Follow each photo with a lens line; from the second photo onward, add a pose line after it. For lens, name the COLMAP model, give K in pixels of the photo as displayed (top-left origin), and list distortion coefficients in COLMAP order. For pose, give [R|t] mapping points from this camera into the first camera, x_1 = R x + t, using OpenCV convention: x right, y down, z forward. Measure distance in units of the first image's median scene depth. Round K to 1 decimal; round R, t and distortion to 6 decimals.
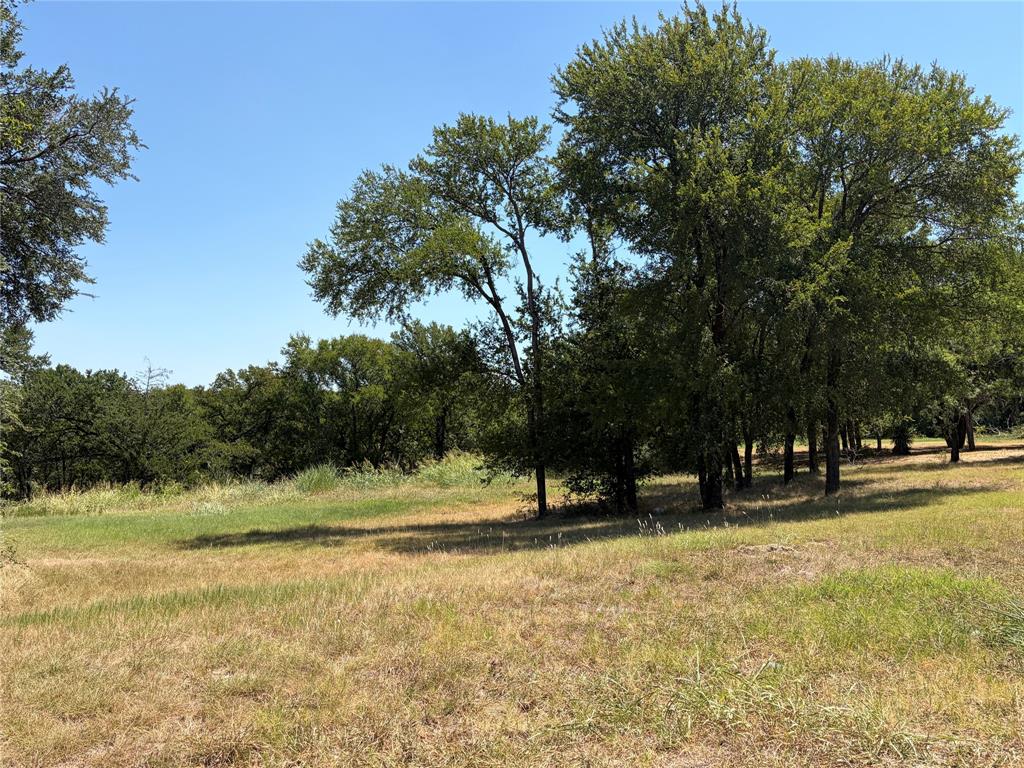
lens RADIAL K [[816.4, 0, 516.1], [0, 816.4, 386.1], [0, 0, 1]] dist [0.037921, -0.044166]
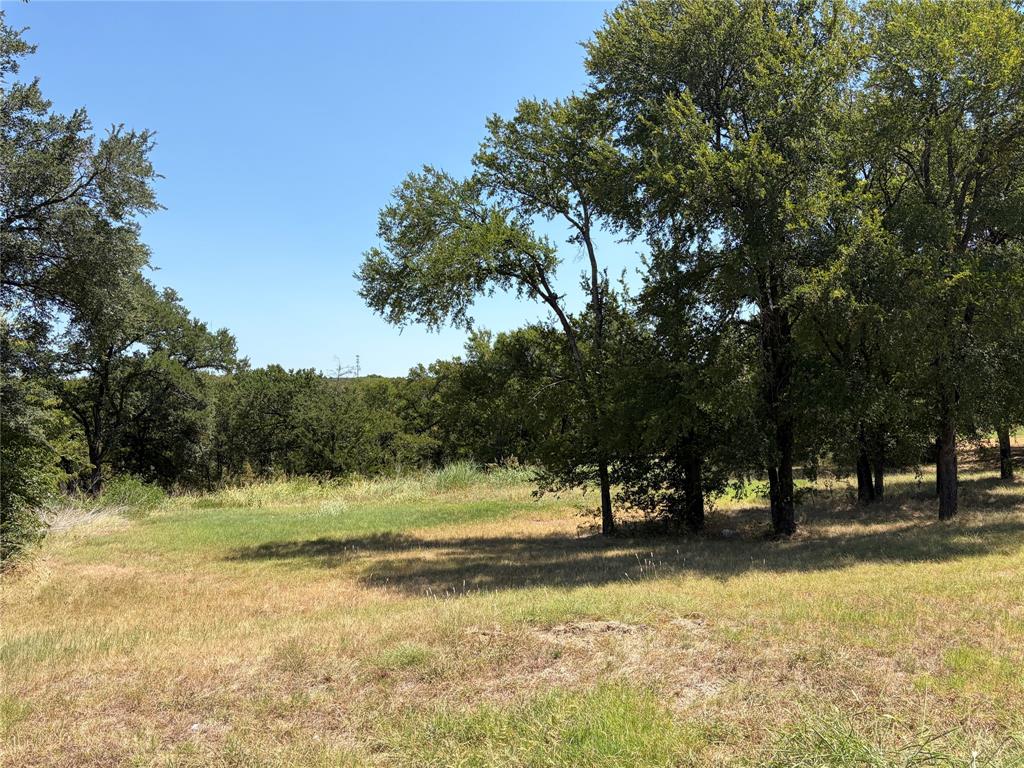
lens RADIAL K [[816.4, 0, 519.1], [0, 816.4, 380.1], [0, 0, 1]] dist [0.037921, -0.044166]
pose [[0.953586, -0.021702, -0.300339, 0.208406], [0.027003, 0.999544, 0.013510, -0.025235], [0.299909, -0.020993, 0.953737, 0.099316]]
